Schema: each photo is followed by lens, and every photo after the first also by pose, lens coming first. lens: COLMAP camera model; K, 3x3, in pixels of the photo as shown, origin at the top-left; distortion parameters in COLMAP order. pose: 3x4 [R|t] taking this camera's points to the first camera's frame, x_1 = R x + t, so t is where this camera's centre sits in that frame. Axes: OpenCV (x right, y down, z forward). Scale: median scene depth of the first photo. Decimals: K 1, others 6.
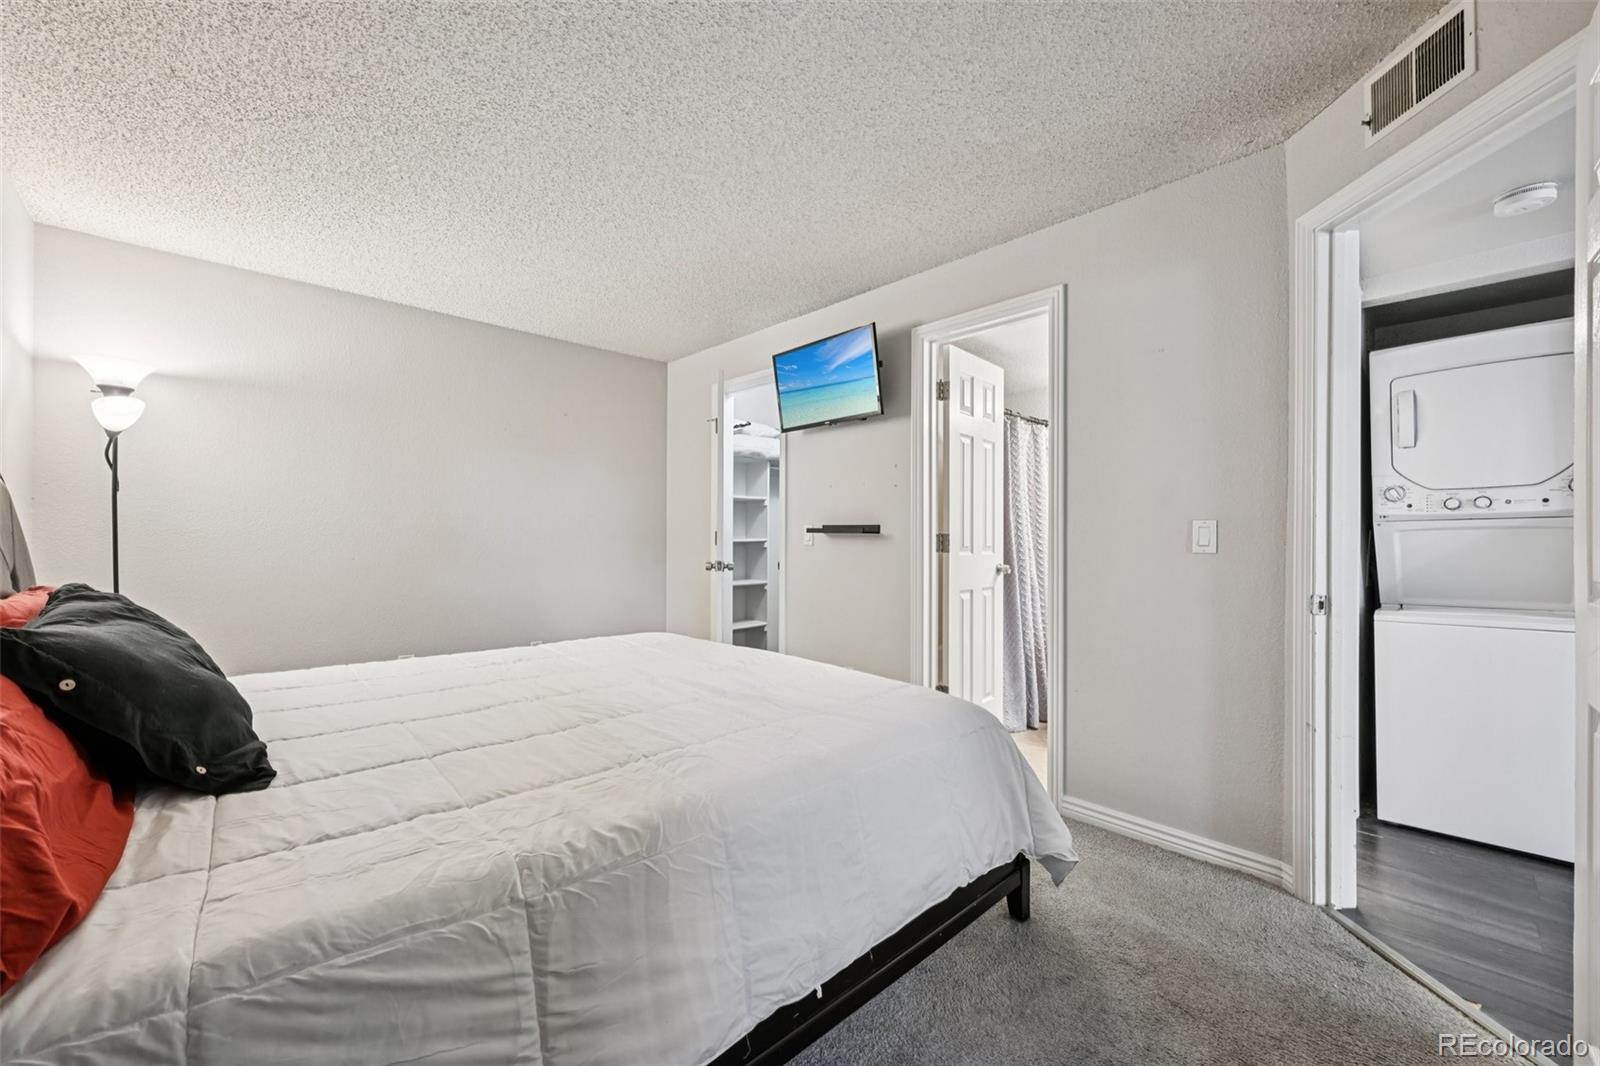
lens RADIAL K [[626.1, 0, 805.0], [0, 626.1, 543.3], [0, 0, 1]] dist [-0.001398, 0.000262]
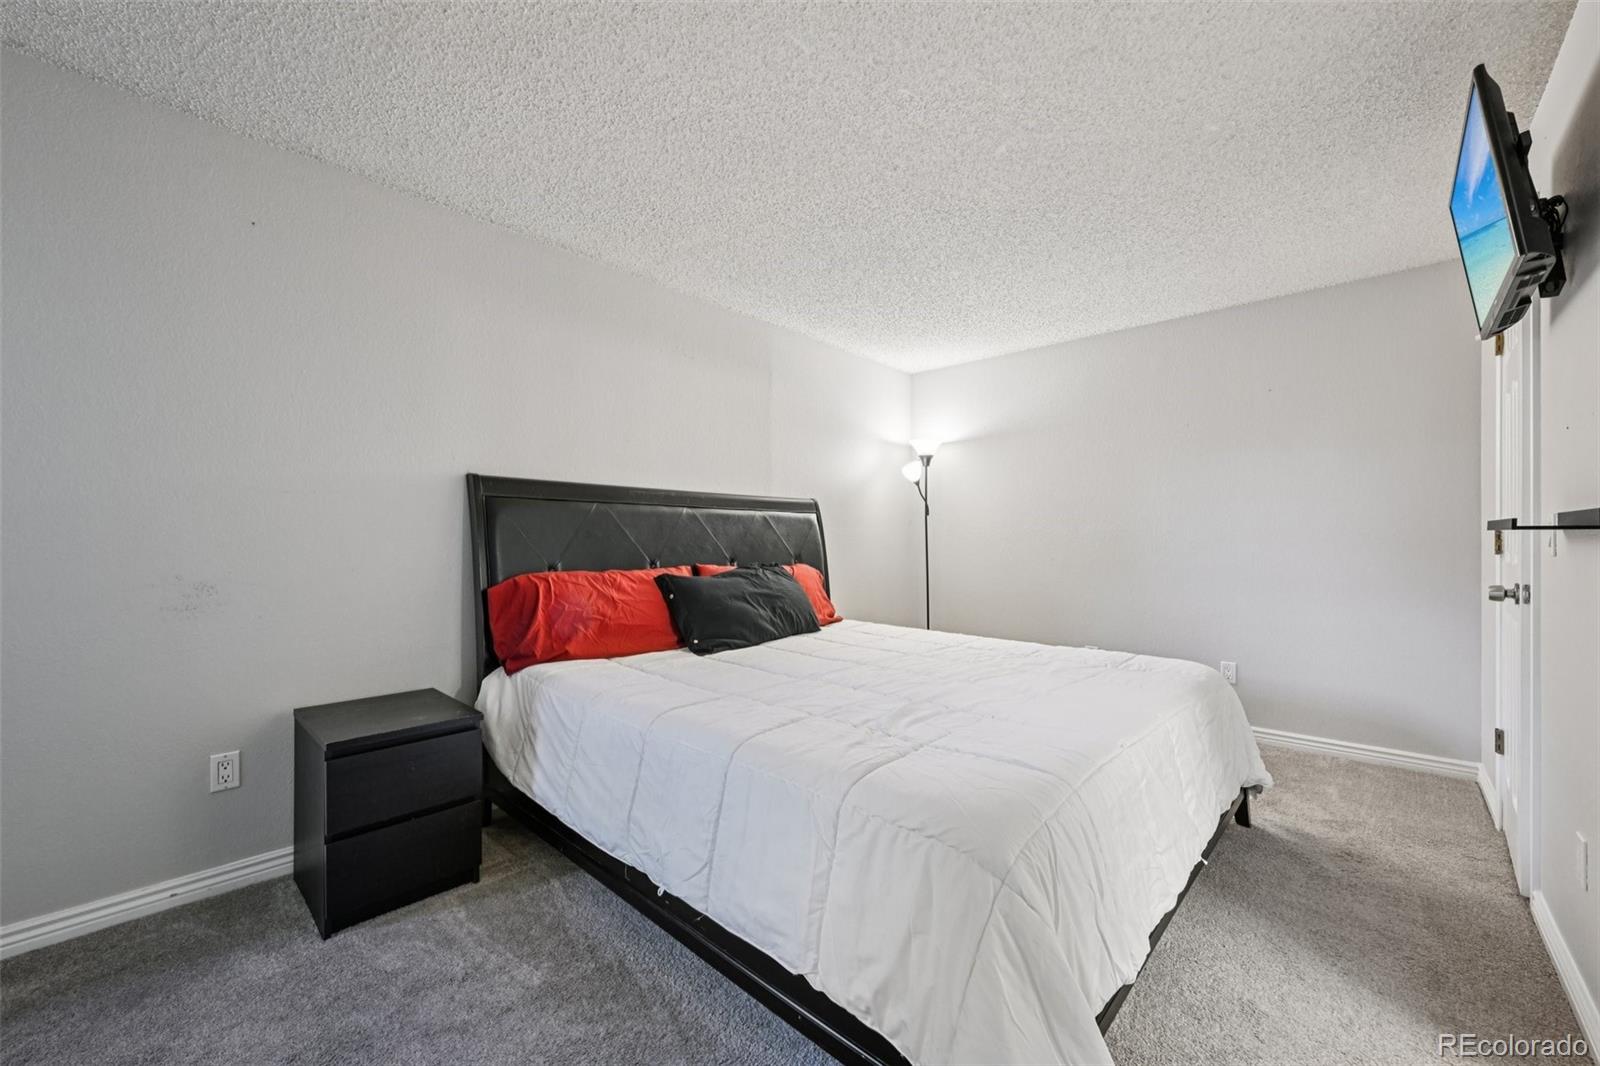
lens RADIAL K [[626.1, 0, 805.0], [0, 626.1, 543.3], [0, 0, 1]] dist [-0.001398, 0.000262]
pose [[0.067415, 0.002098, -0.997723, 0.992782], [-0.010294, 0.999946, 0.001408, -0.007184], [0.997672, 0.010175, 0.067433, 0.895089]]
